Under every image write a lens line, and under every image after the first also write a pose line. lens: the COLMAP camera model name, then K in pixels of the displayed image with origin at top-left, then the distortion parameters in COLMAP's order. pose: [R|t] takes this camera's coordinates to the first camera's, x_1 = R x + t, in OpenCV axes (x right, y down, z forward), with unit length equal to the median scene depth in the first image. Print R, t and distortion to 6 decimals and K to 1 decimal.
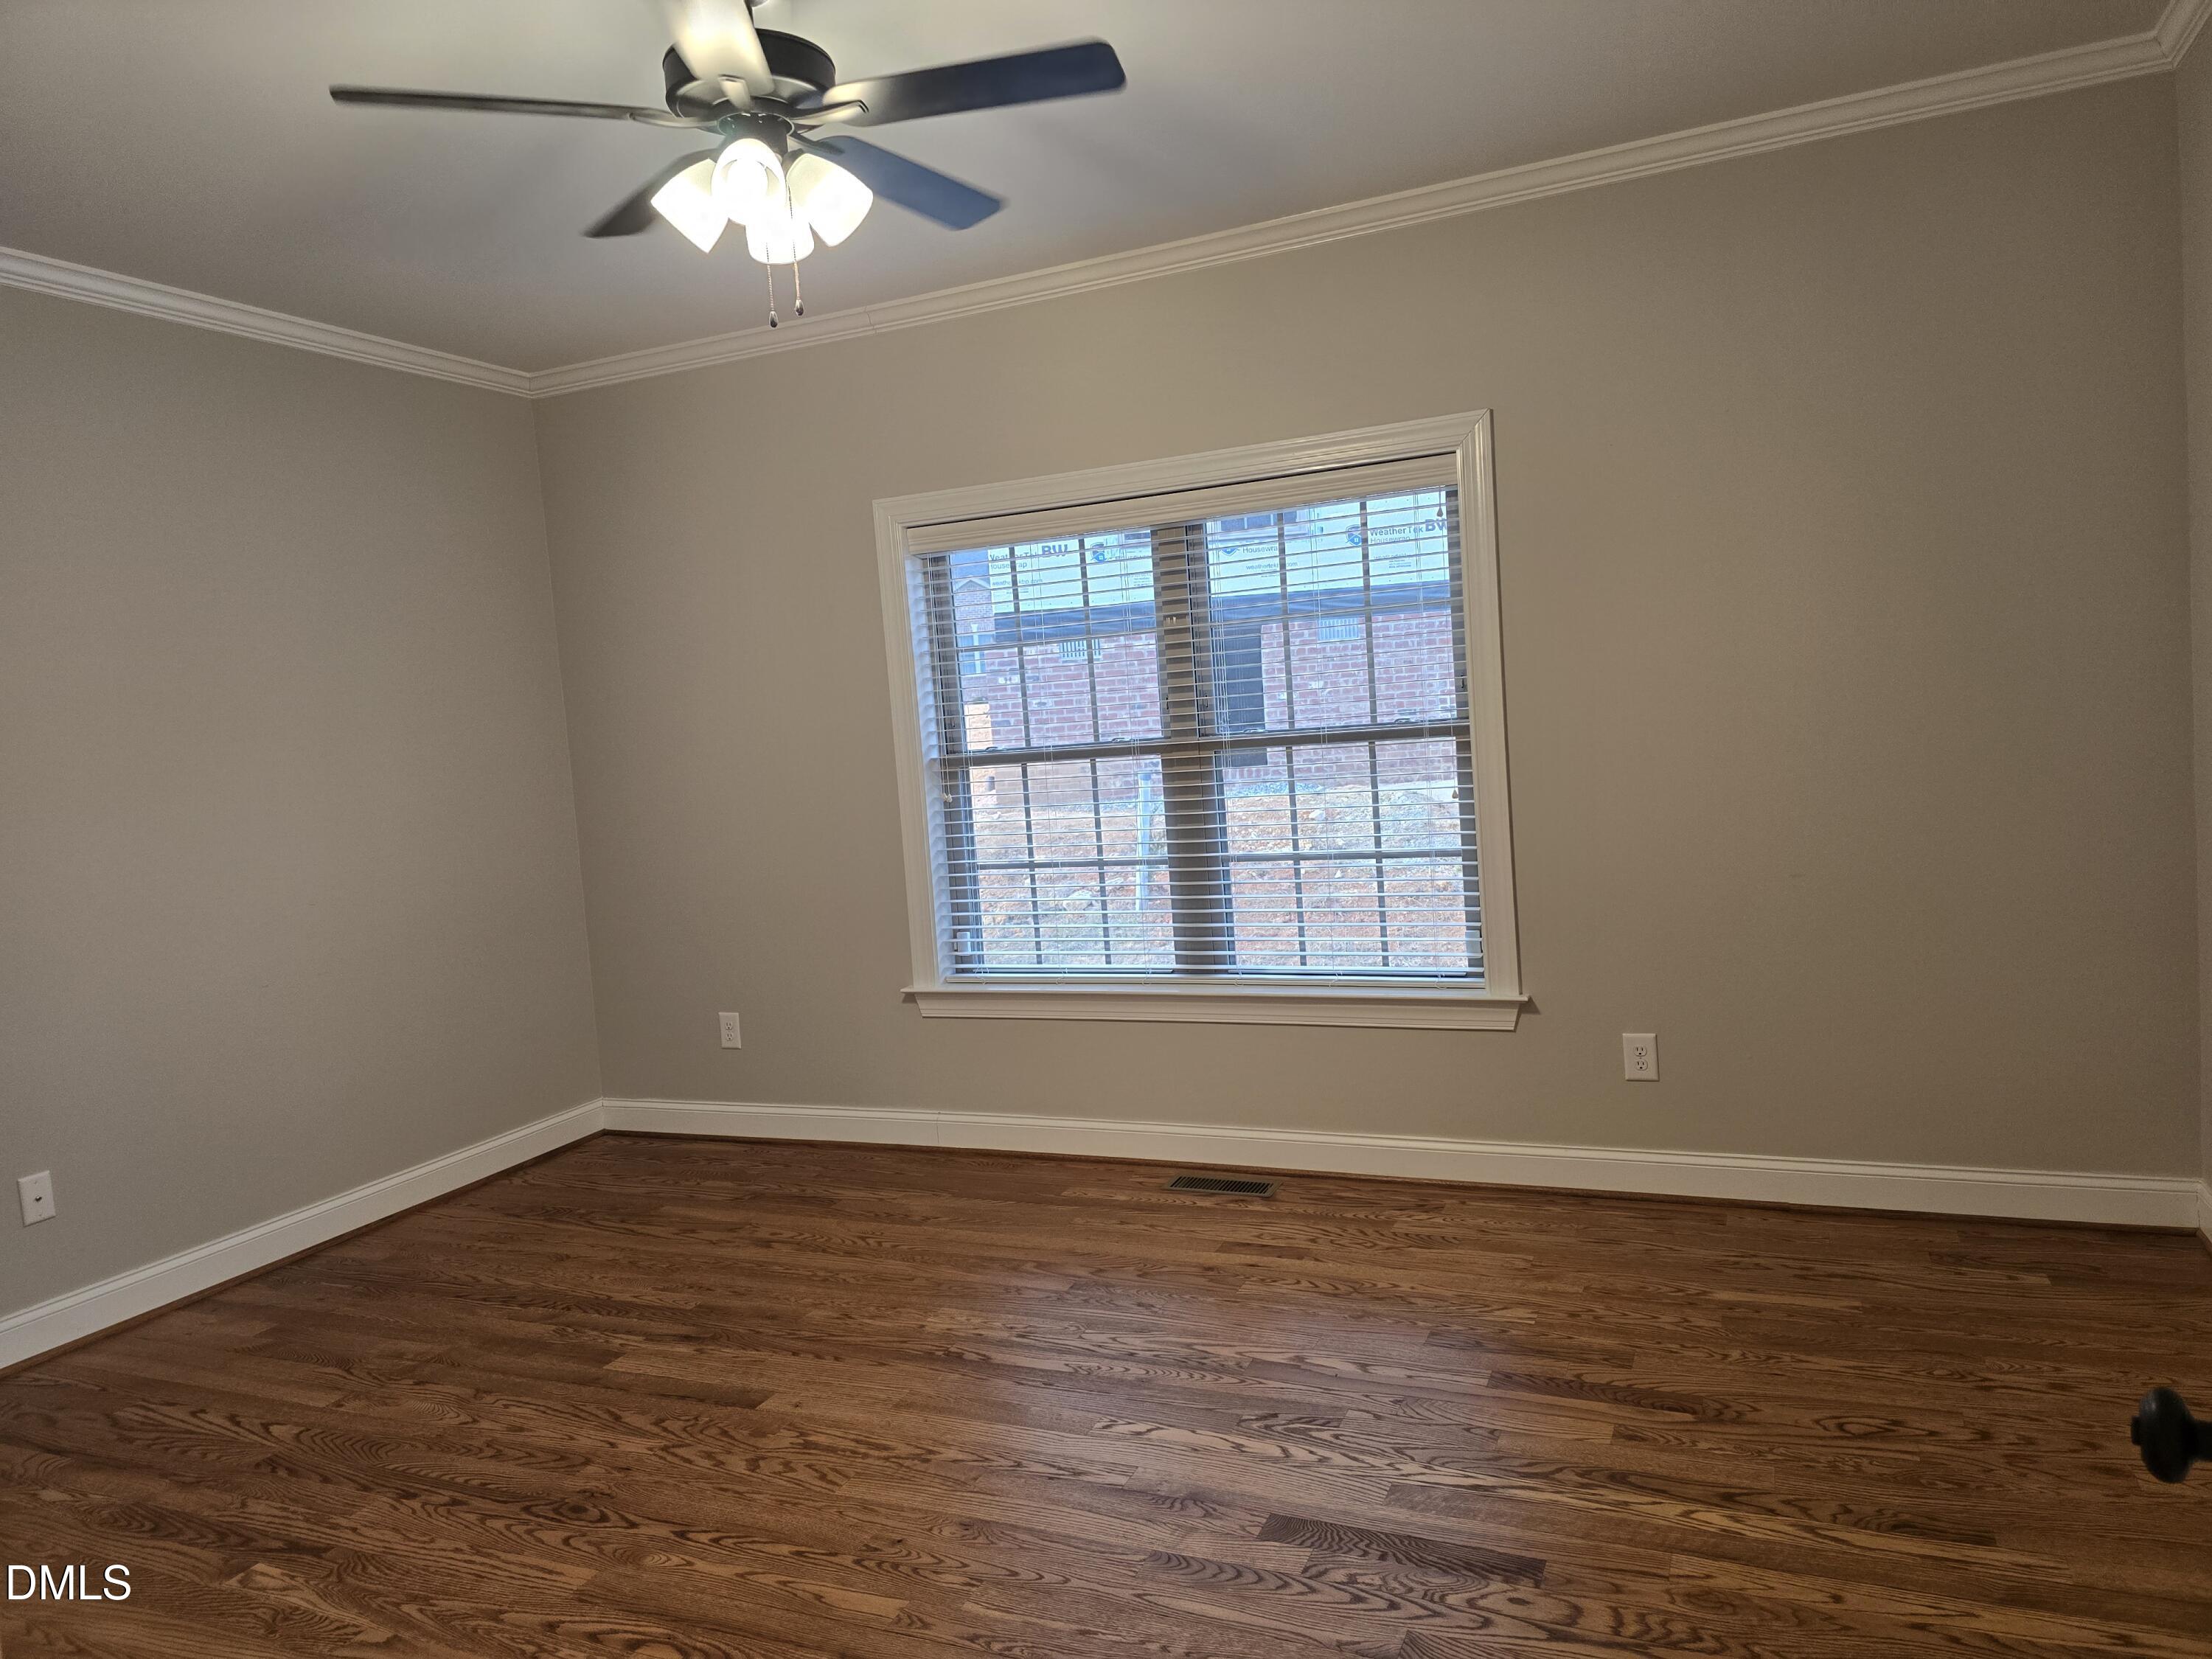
lens RADIAL K [[1483.3, 0, 1121.1], [0, 1483.3, 813.2], [0, 0, 1]] dist [0.065457, -0.060199]
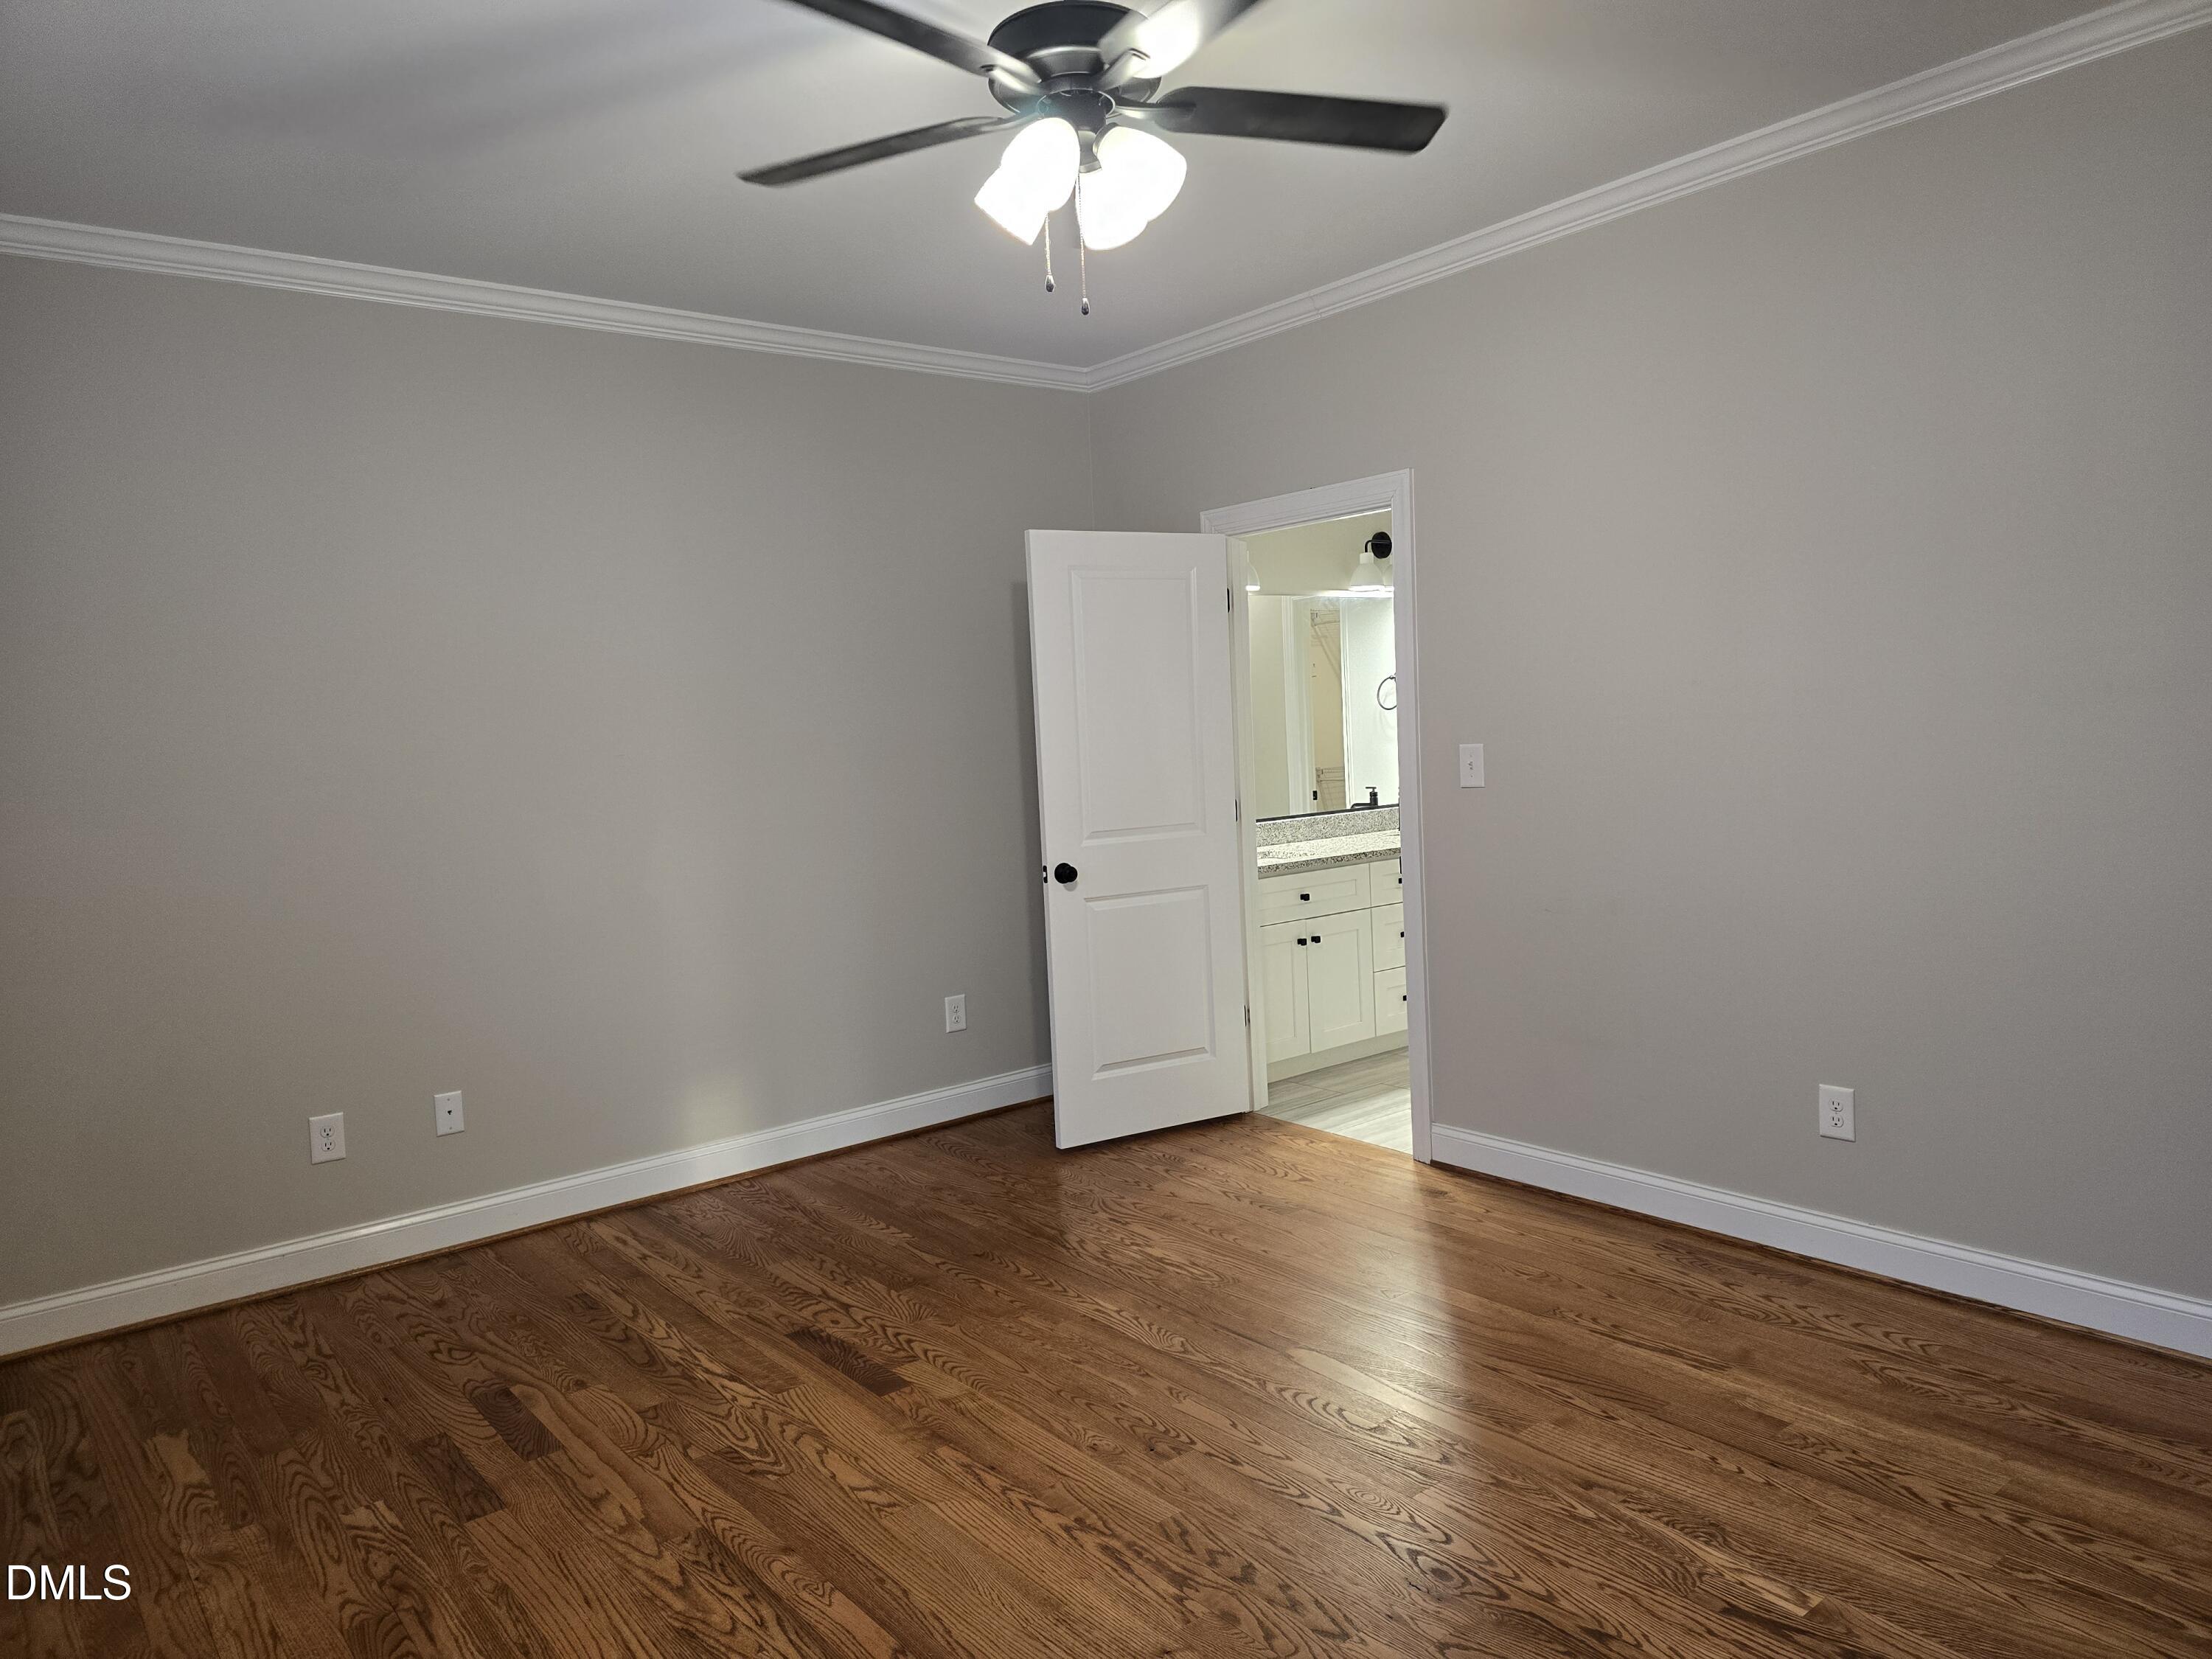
lens RADIAL K [[1483.3, 0, 1110.1], [0, 1483.3, 830.0], [0, 0, 1]] dist [0.065457, -0.060199]
pose [[-0.877347, 0.077665, 0.473529, -0.508412], [0.139850, 0.985361, 0.097498, -0.064864], [-0.459025, 0.151763, -0.875365, 1.423495]]
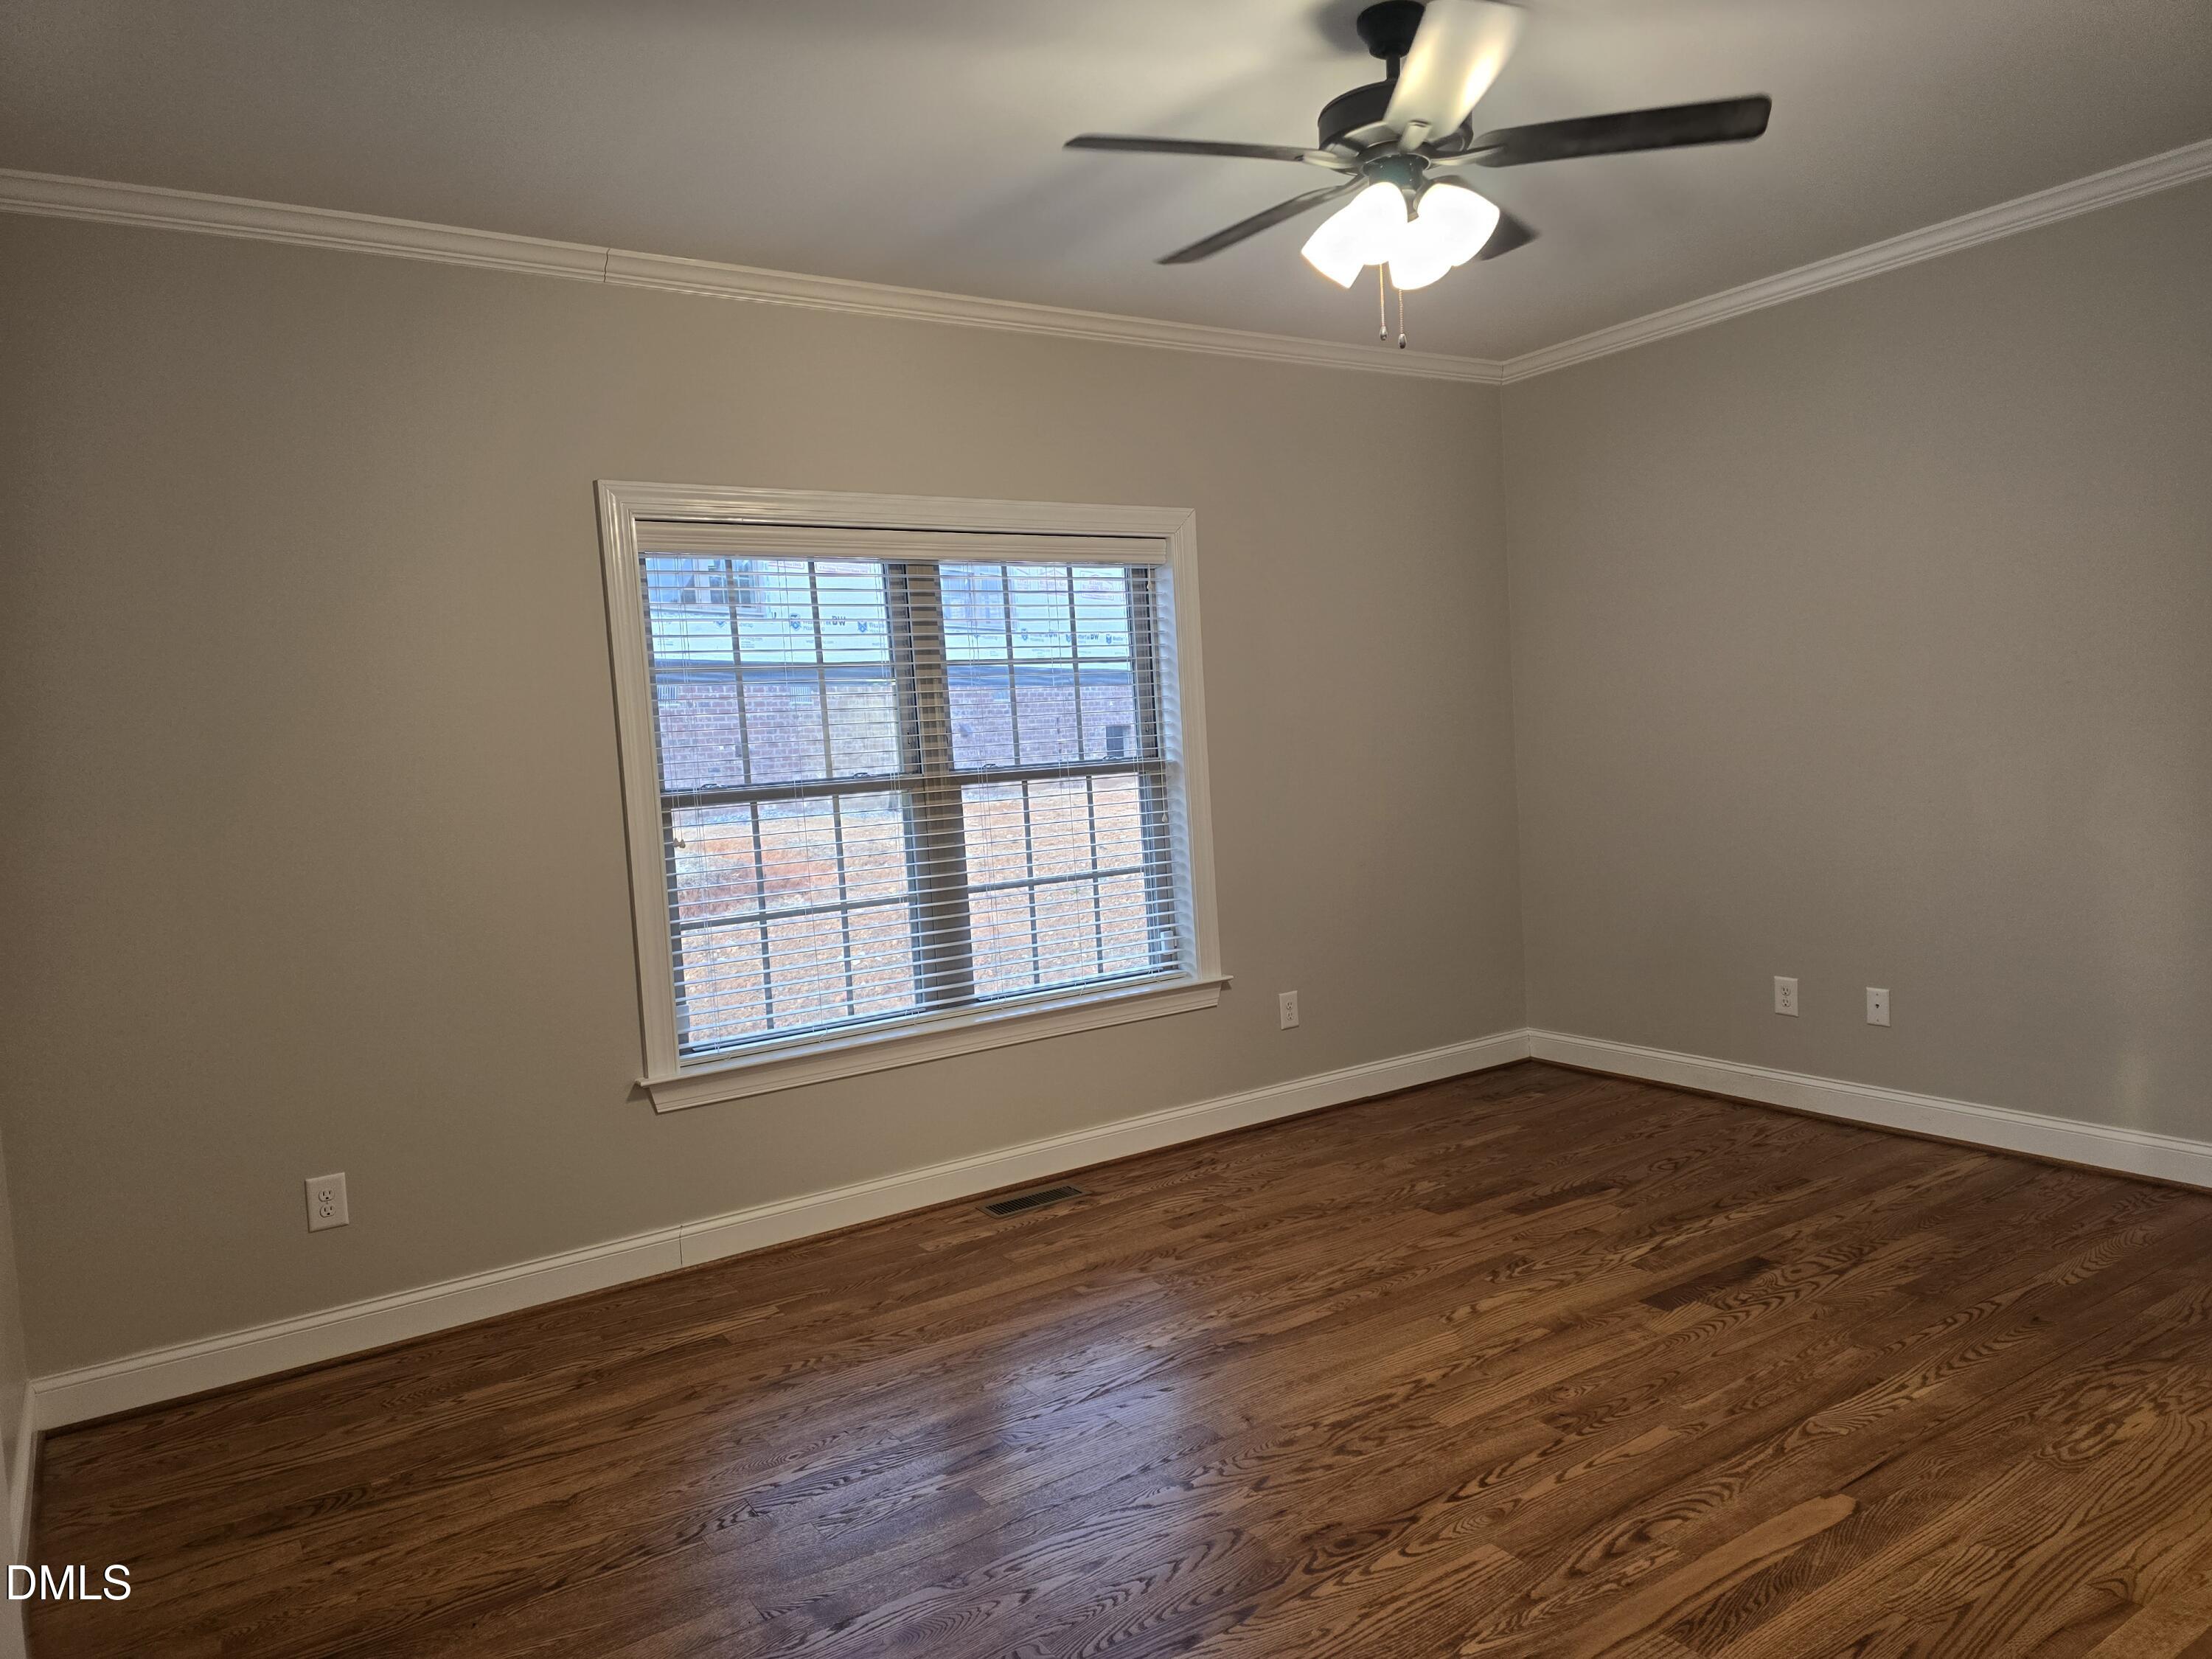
lens RADIAL K [[1483.3, 0, 1116.5], [0, 1483.3, 805.7], [0, 0, 1]] dist [0.065457, -0.060199]
pose [[0.543861, -0.004760, 0.839162, -0.960825], [0.073763, 0.996385, -0.042153, 0.030429], [-0.835927, 0.084825, 0.542246, 0.458009]]
